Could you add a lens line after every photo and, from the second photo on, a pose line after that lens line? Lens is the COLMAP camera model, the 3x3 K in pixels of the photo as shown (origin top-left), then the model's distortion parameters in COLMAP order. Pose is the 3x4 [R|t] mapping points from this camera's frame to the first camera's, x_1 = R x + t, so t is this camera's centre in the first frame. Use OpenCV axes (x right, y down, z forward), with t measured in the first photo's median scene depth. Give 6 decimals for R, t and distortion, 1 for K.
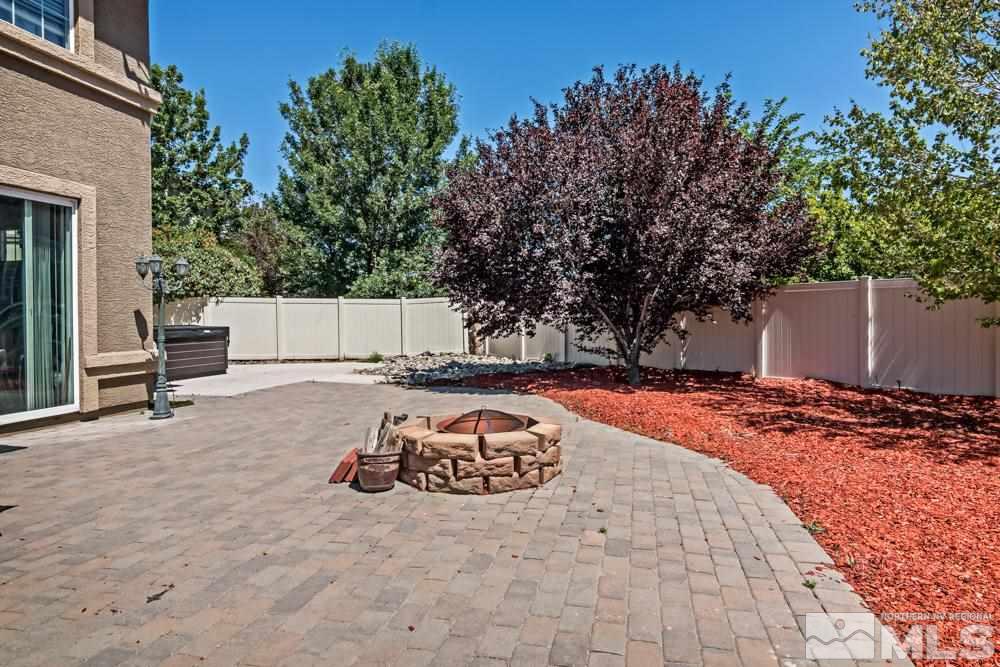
lens RADIAL K [[513.3, 0, 503.2], [0, 513.3, 311.1], [0, 0, 1]] dist [-0.000953, 0.000885]
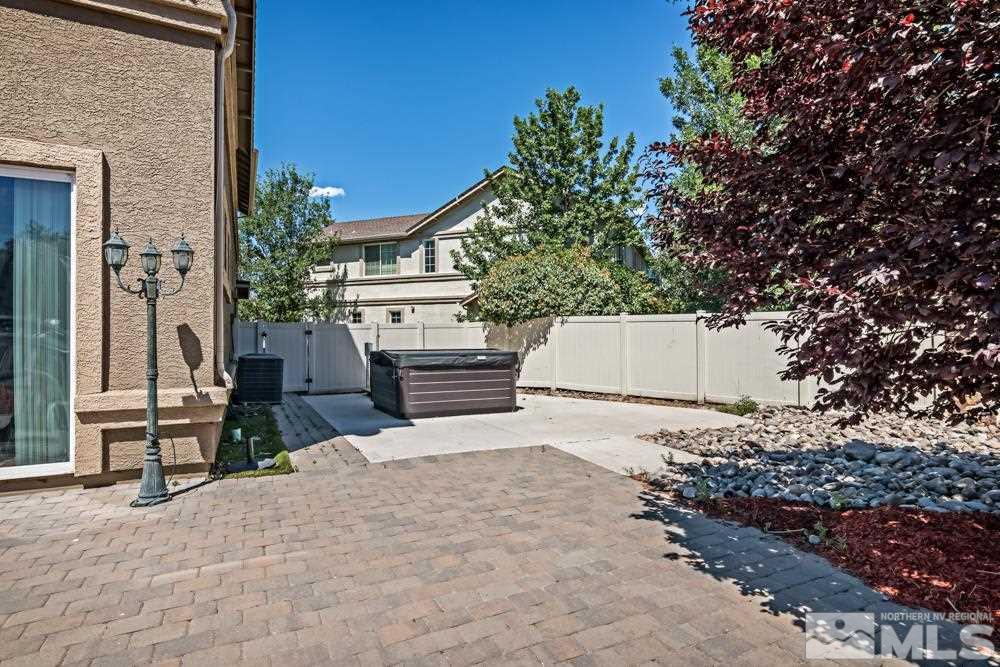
lens RADIAL K [[520.0, 0, 488.9], [0, 520.0, 332.2], [0, 0, 1]] dist [0.013399, 0.000492]
pose [[0.648772, -0.008076, -0.760940, 0.066054], [0.005095, 0.999967, -0.006269, 0.008640], [0.760966, 0.000190, 0.648792, 0.779736]]
